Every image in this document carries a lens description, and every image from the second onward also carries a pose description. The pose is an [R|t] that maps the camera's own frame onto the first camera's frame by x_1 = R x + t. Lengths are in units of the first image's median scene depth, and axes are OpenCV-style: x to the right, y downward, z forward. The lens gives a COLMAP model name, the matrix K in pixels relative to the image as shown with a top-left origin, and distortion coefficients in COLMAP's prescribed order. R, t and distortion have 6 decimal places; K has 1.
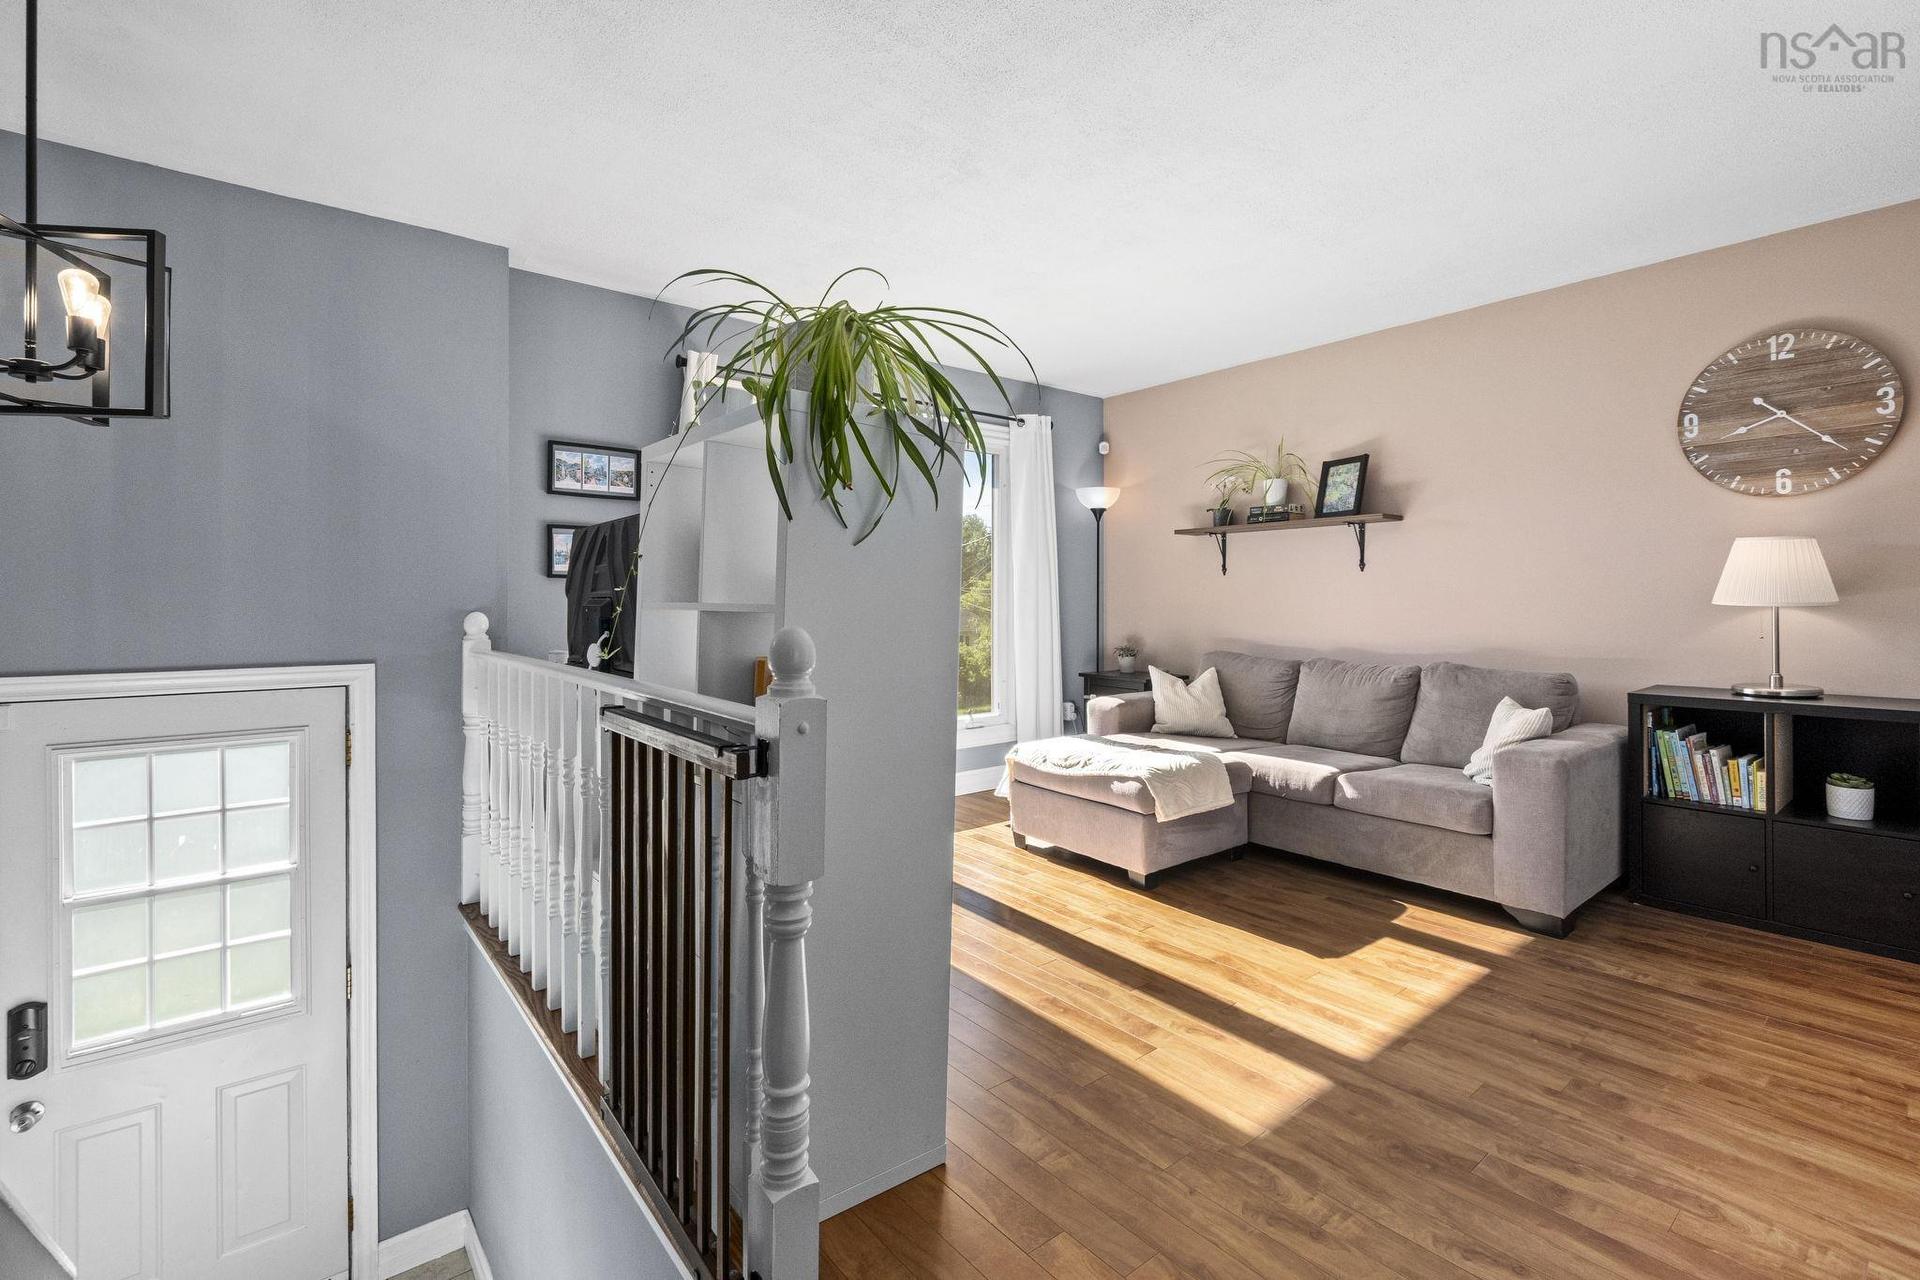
lens RADIAL K [[862.6, 0, 964.4], [0, 862.6, 594.5], [0, 0, 1]] dist [-0.001664, -0.003291]
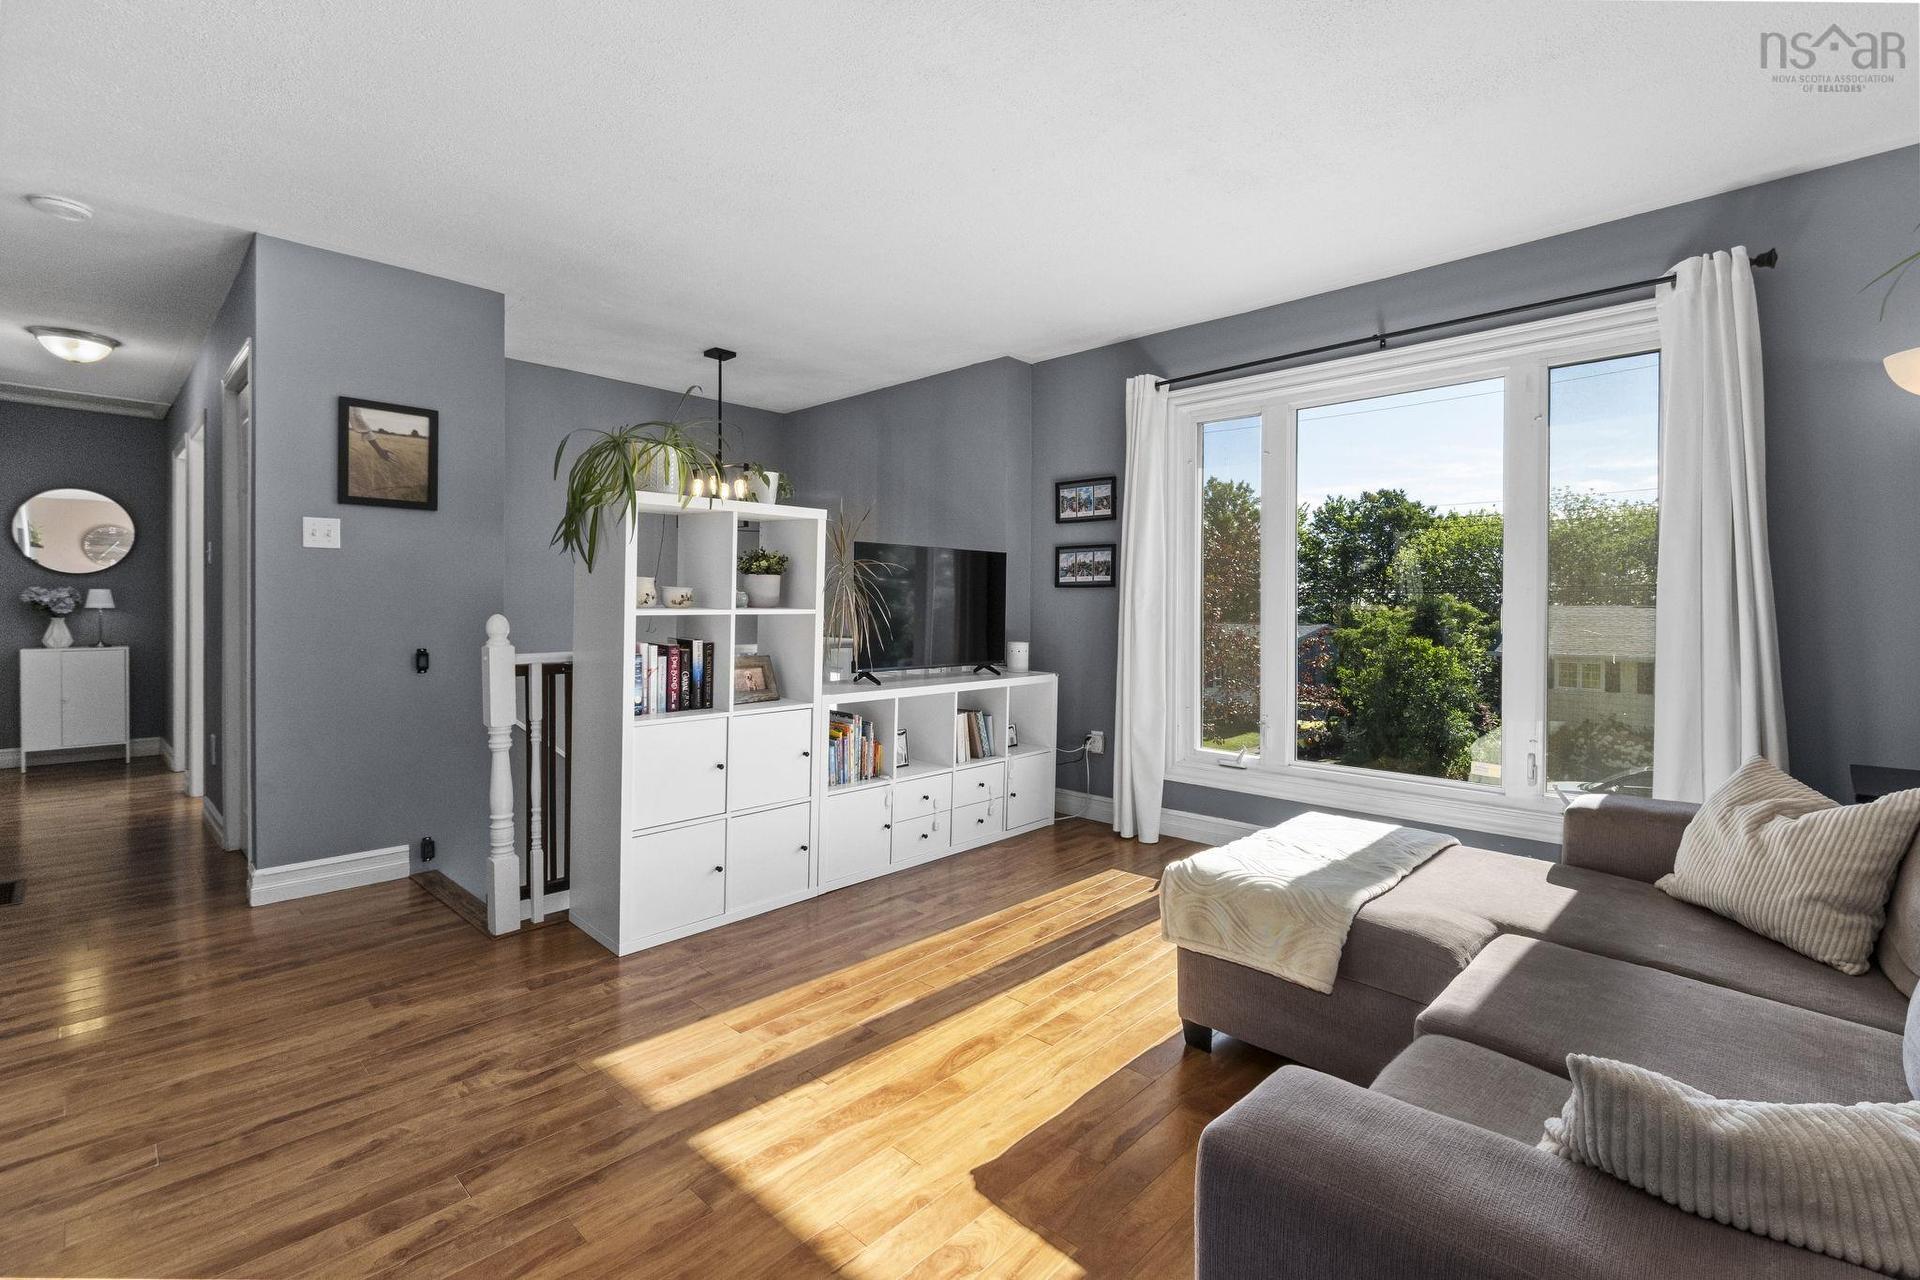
lens RADIAL K [[852.0, 0, 968.5], [0, 852.0, 611.7], [0, 0, 1]] dist [0.003395, -0.005999]
pose [[0.122093, 0.009227, -0.992476, 0.867996], [0.003598, 0.999946, 0.009739, 0.003660], [0.992512, -0.004760, 0.122053, 0.780429]]
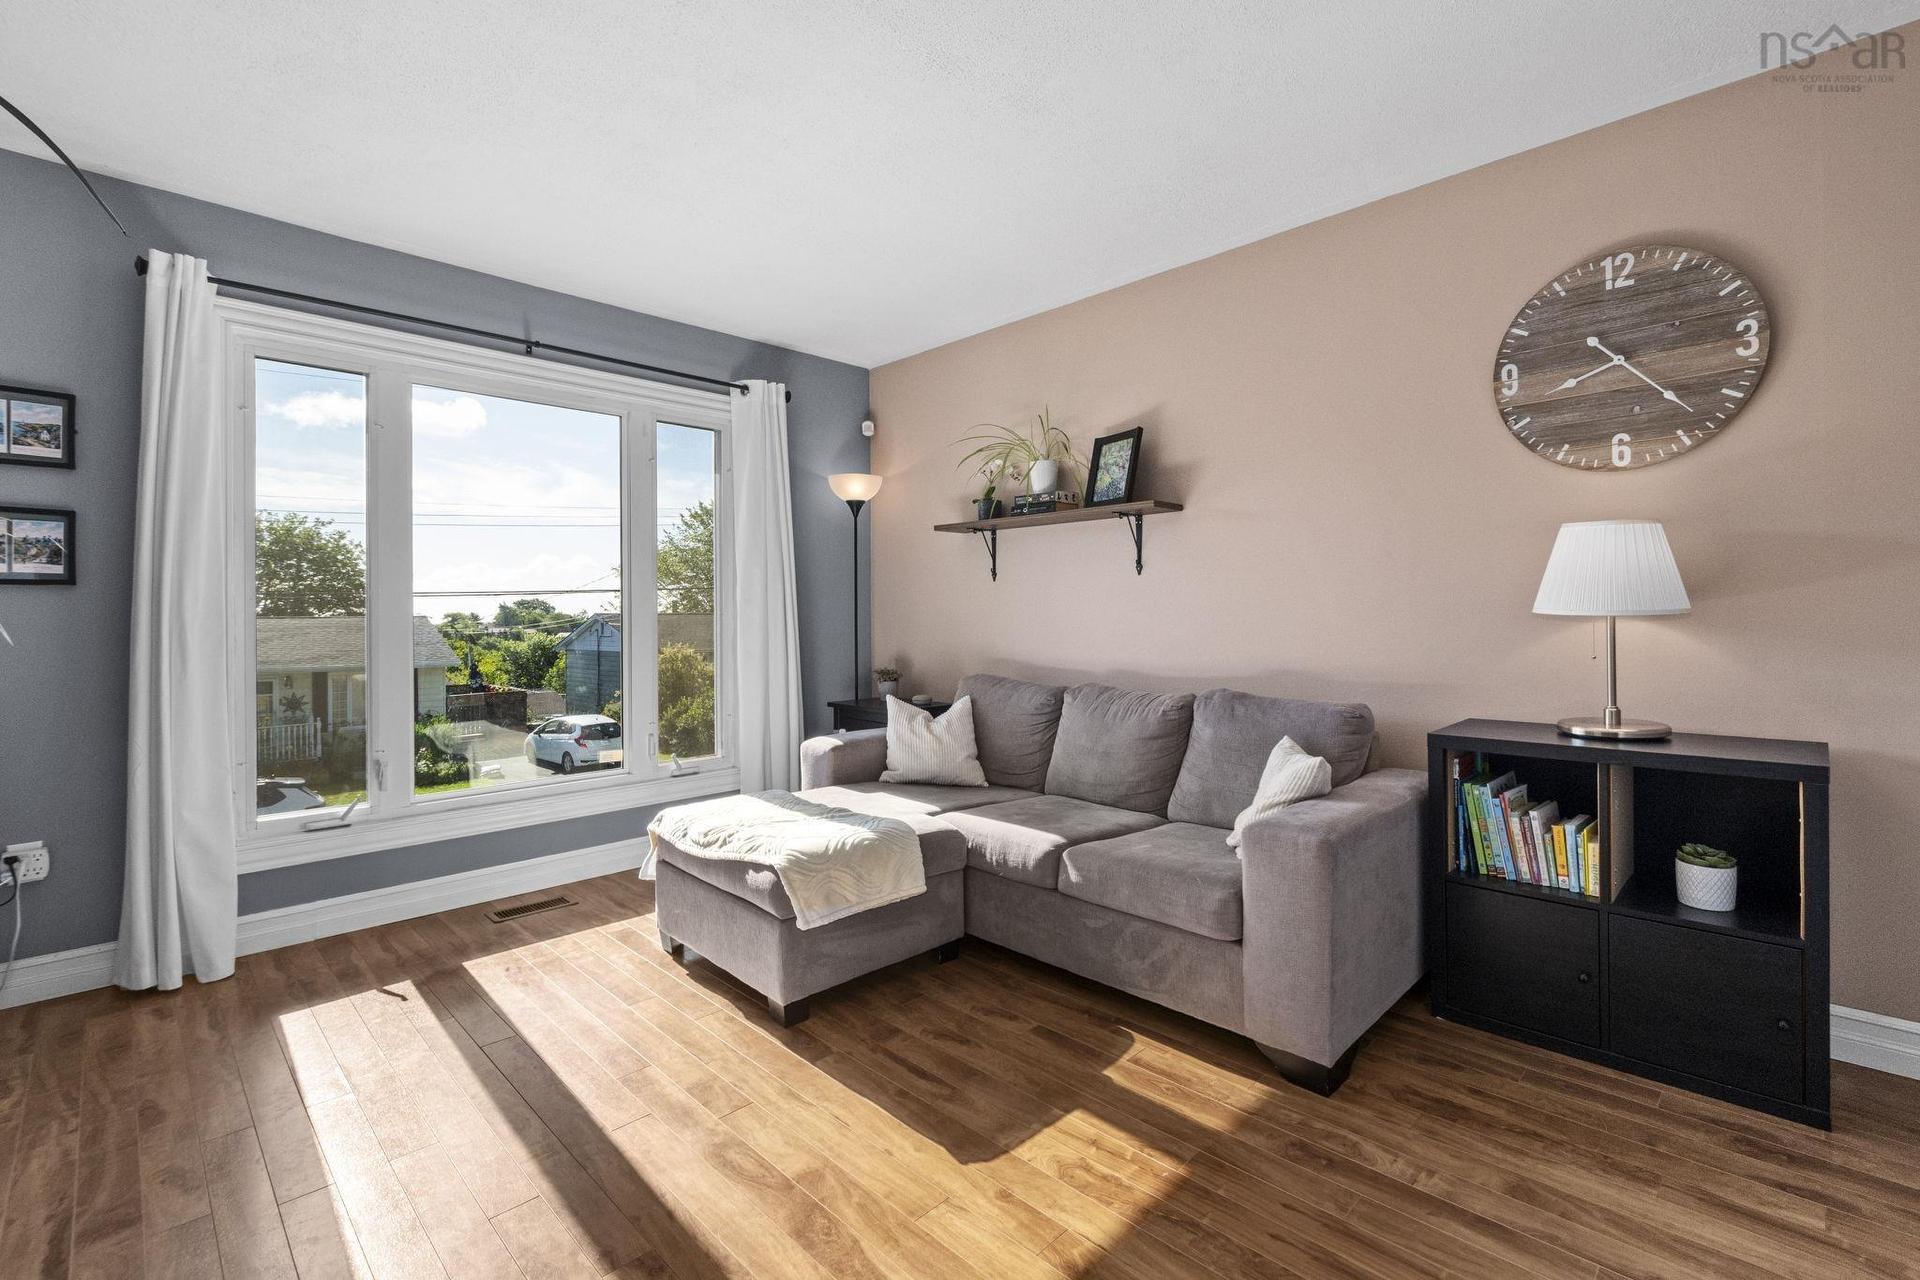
lens RADIAL K [[852.0, 0, 968.5], [0, 852.0, 611.7], [0, 0, 1]] dist [0.003395, -0.005999]
pose [[0.994297, -0.005317, 0.106513, 0.295682], [0.004861, 0.999978, 0.004535, 0.004156], [-0.106535, -0.003991, 0.994301, 0.308589]]
